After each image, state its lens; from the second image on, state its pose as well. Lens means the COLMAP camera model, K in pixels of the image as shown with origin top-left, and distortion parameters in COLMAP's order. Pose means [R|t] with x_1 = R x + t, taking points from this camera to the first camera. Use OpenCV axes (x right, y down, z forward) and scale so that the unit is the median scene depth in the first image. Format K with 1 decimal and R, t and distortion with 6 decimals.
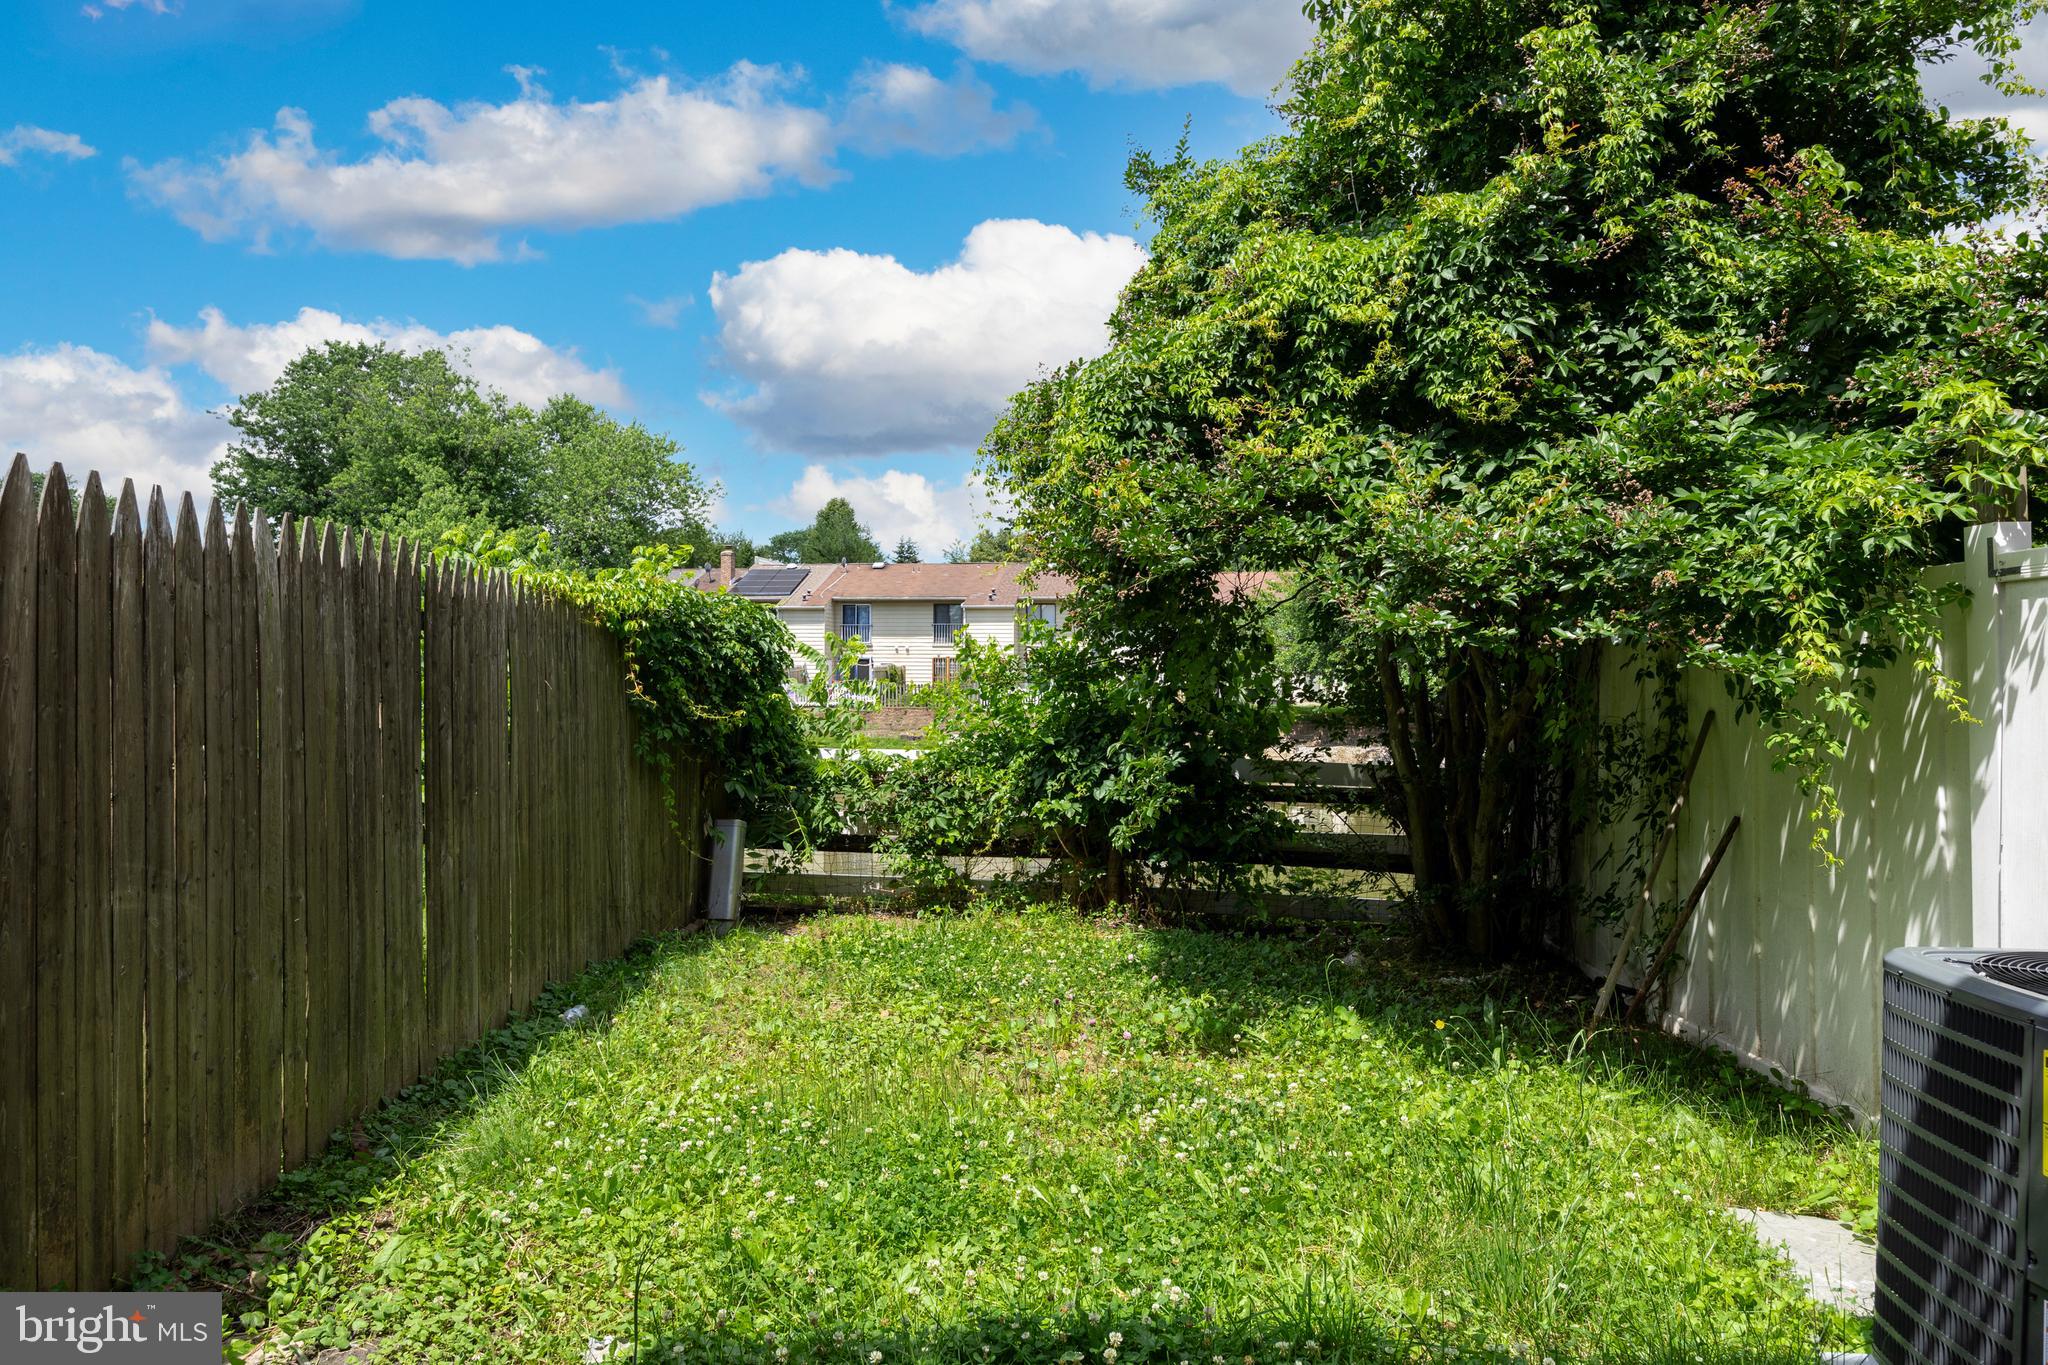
lens RADIAL K [[1181.5, 0, 1006.3], [0, 1181.5, 676.8], [0, 0, 1]] dist [-0.003269, -0.001310]
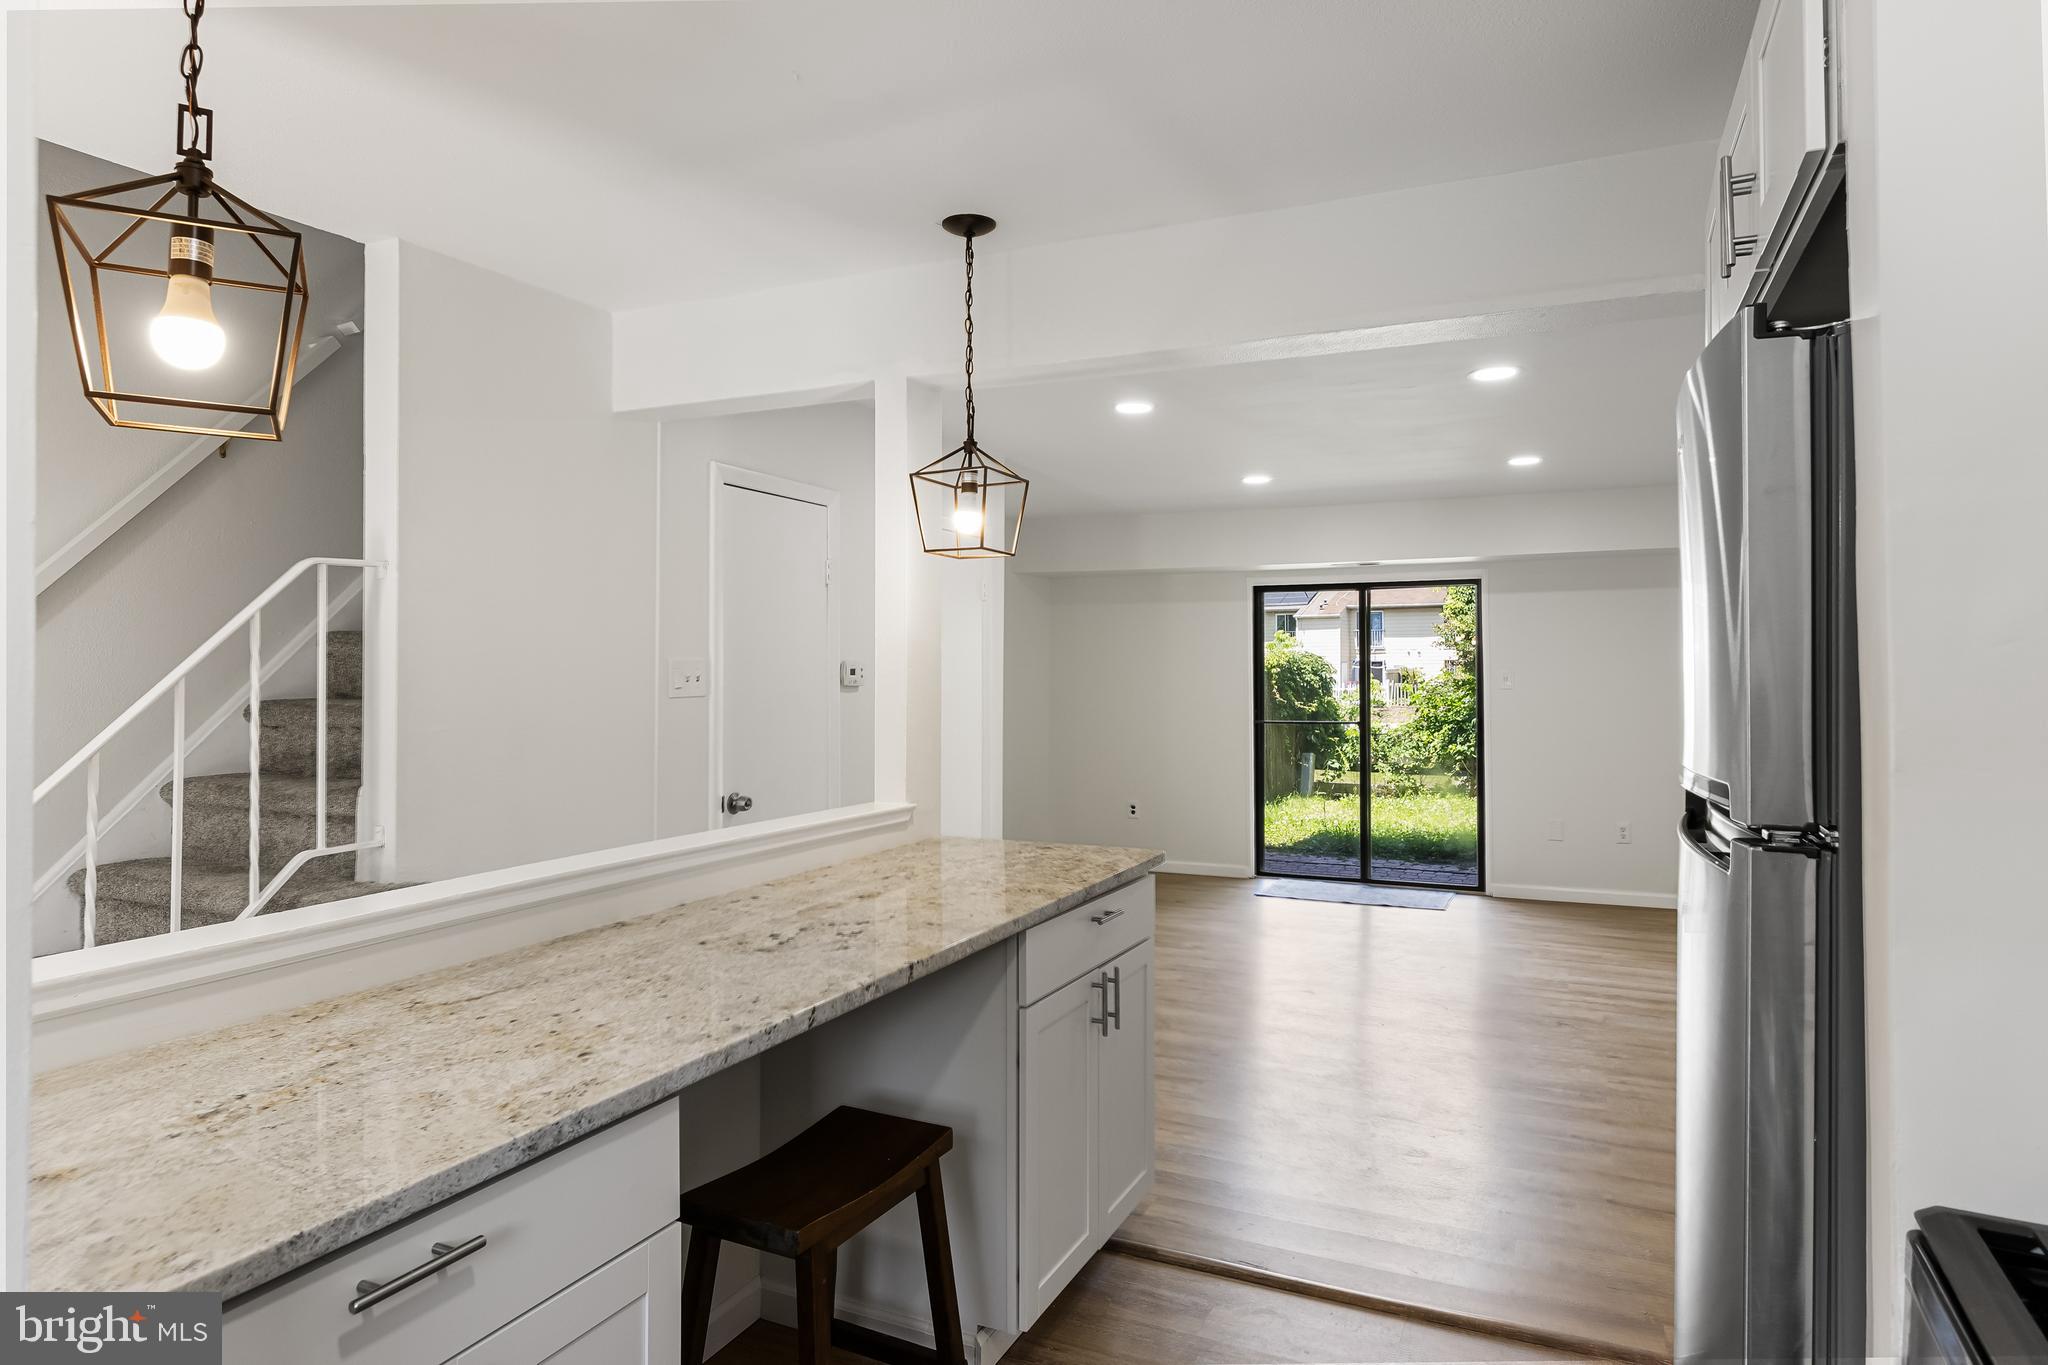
lens RADIAL K [[1181.5, 0, 1020.0], [0, 1181.5, 674.1], [0, 0, 1]] dist [-0.003269, -0.001310]
pose [[0.915252, -0.007181, -0.402819, 0.169505], [0.006910, 0.999974, -0.002127, -0.027956], [0.402823, -0.000837, 0.915277, -1.278085]]
